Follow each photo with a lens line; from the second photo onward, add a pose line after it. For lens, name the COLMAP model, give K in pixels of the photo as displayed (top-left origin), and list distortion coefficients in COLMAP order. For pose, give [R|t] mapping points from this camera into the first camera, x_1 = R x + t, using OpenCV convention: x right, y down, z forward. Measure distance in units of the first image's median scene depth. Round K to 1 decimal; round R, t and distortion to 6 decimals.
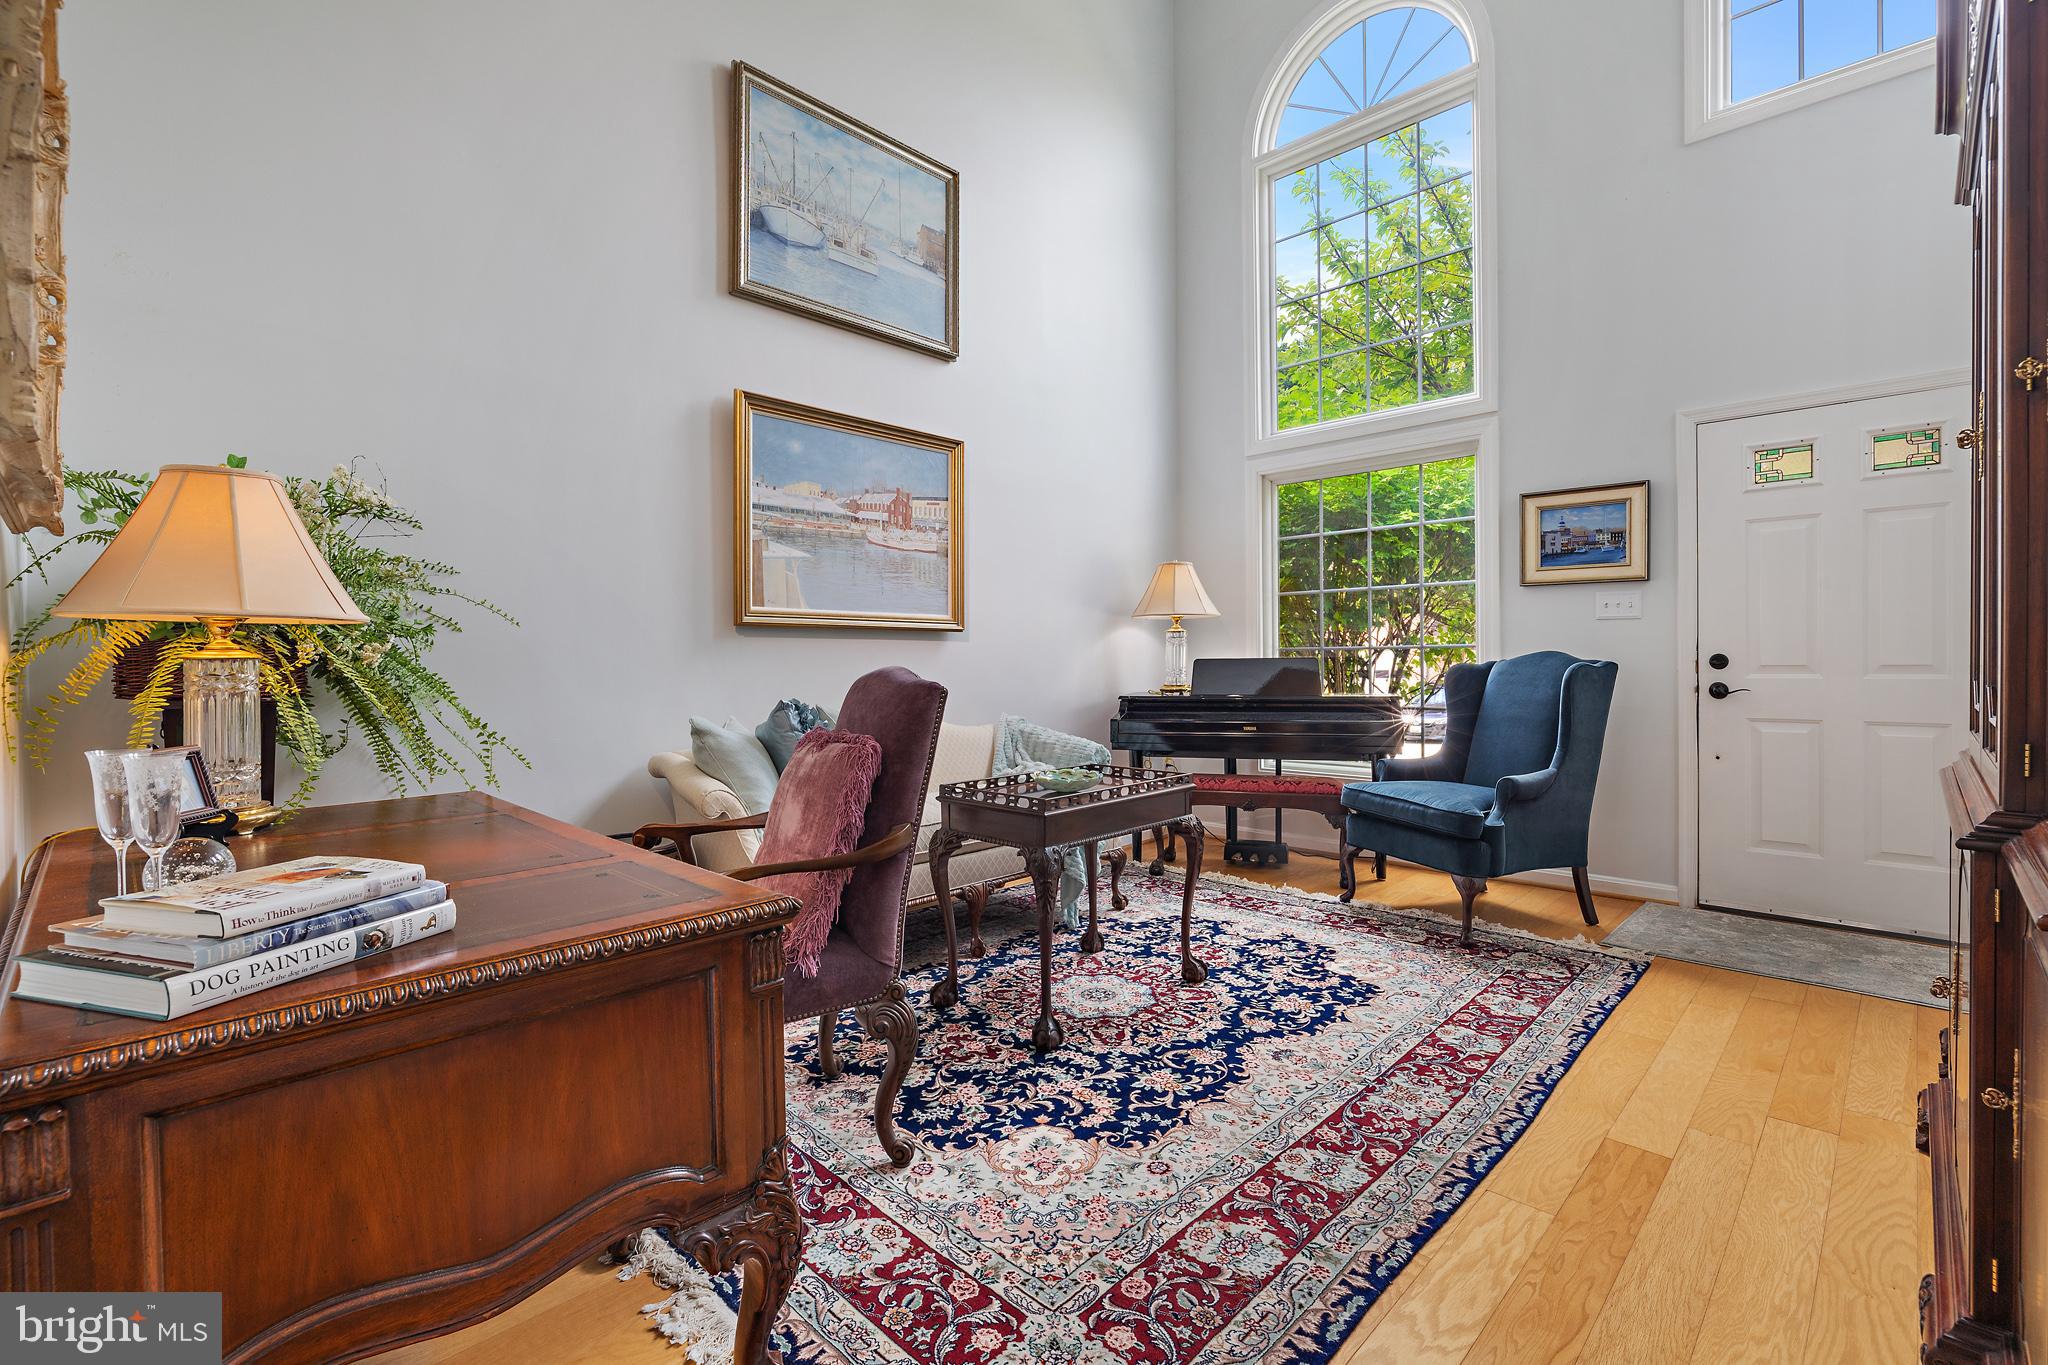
lens RADIAL K [[910.8, 0, 1024.0], [0, 910.8, 682.5], [0, 0, 1]] dist [-0.009435, 0.000060]
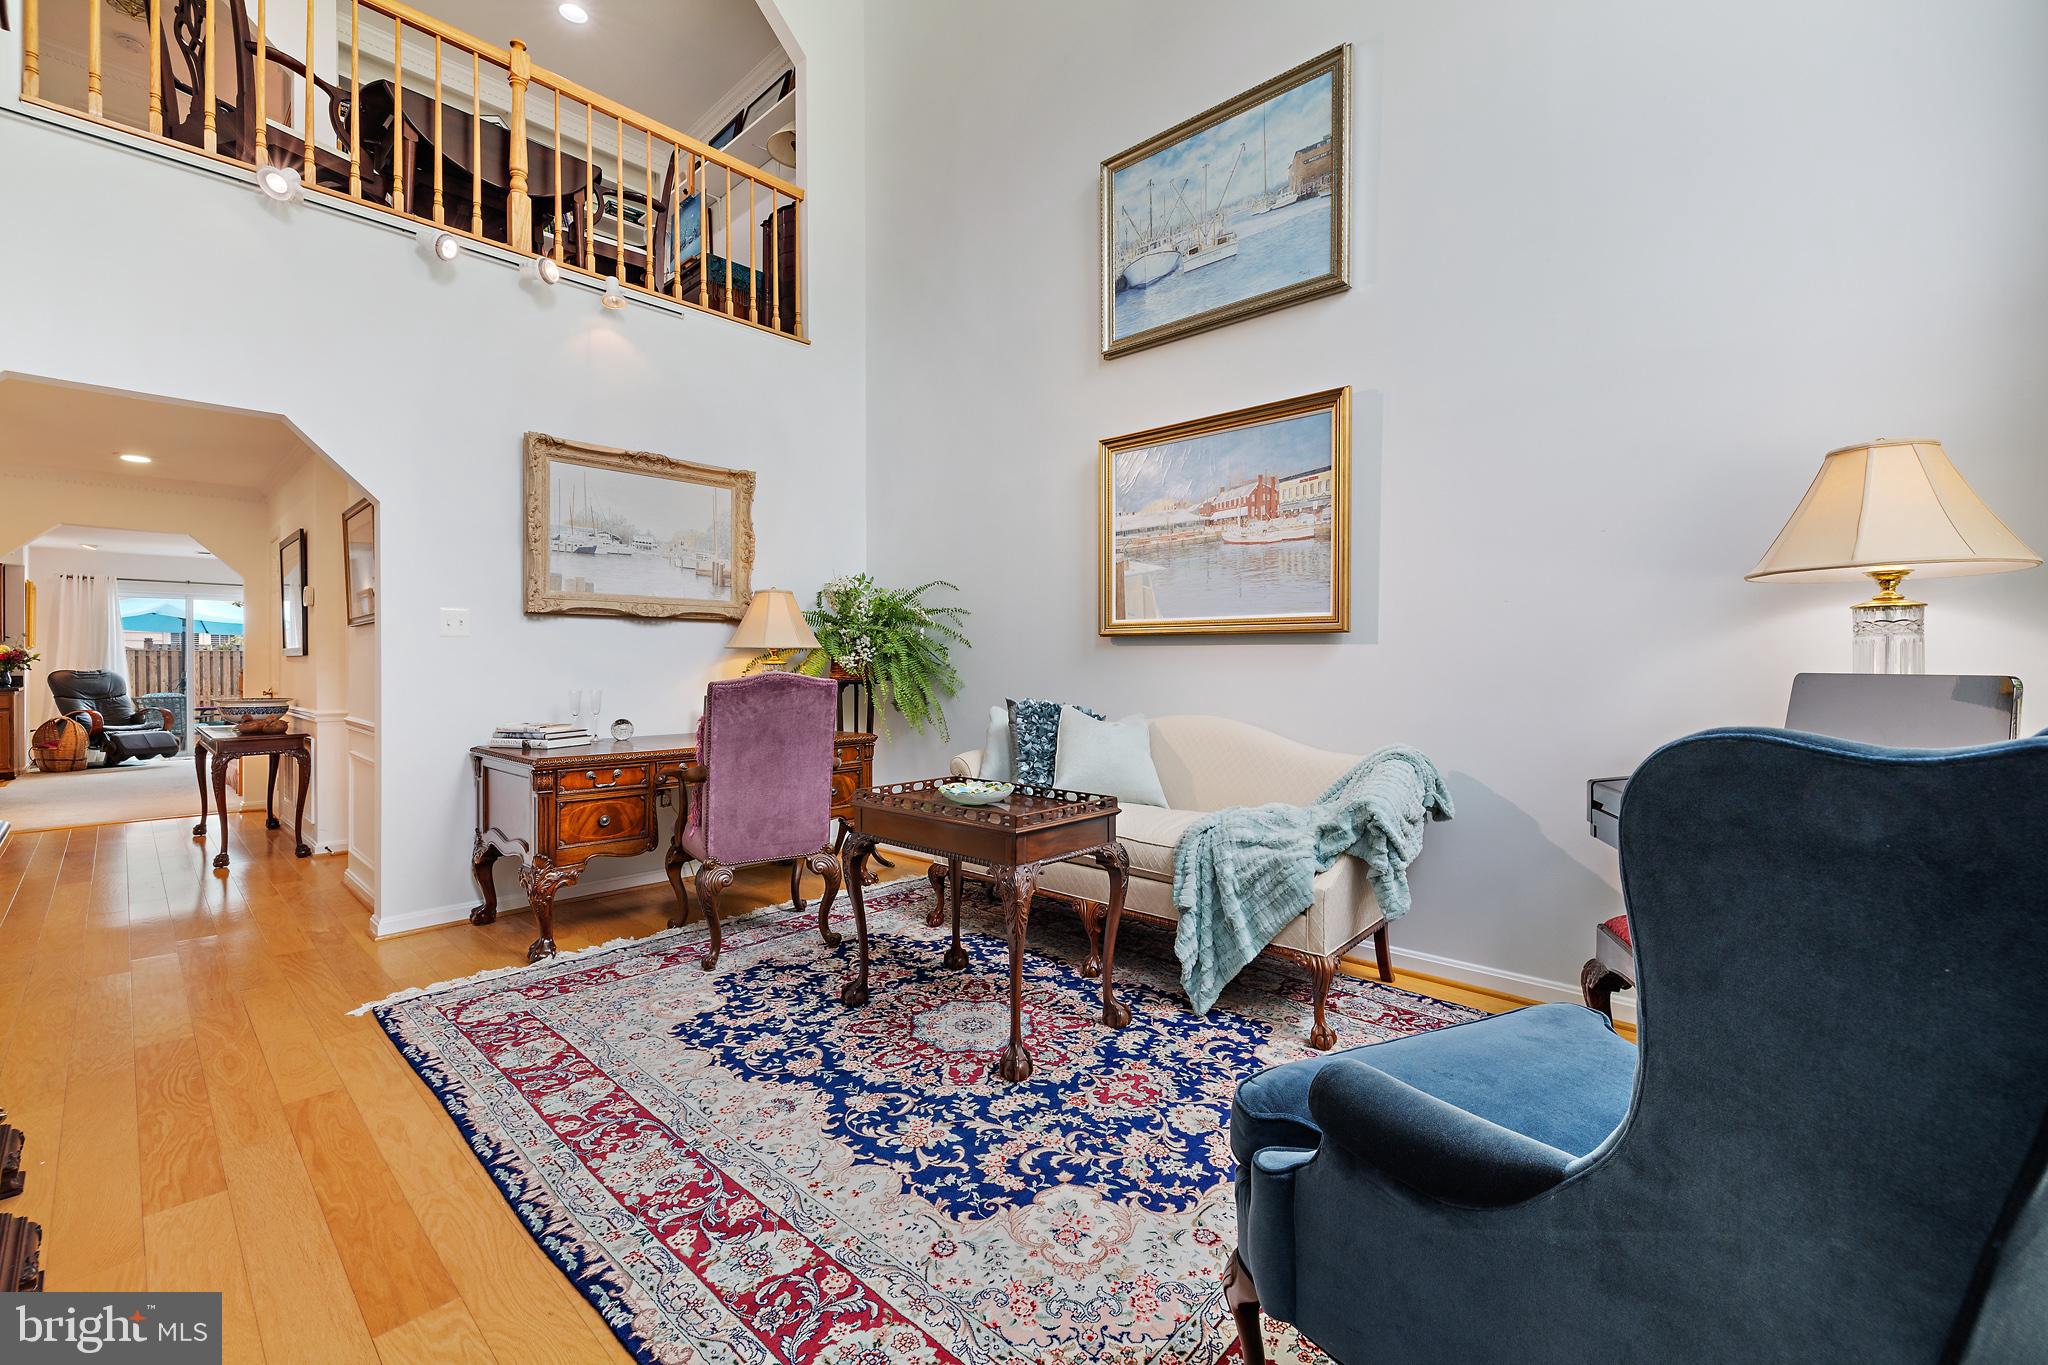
lens RADIAL K [[868.7, 0, 1024.0], [0, 868.7, 682.5], [0, 0, 1]] dist [0.000510, 0.000054]
pose [[0.015725, 0.031428, -0.999382, 0.998593], [-0.024615, 0.999215, 0.031036, -0.042762], [0.999573, 0.024112, 0.016486, 1.056539]]
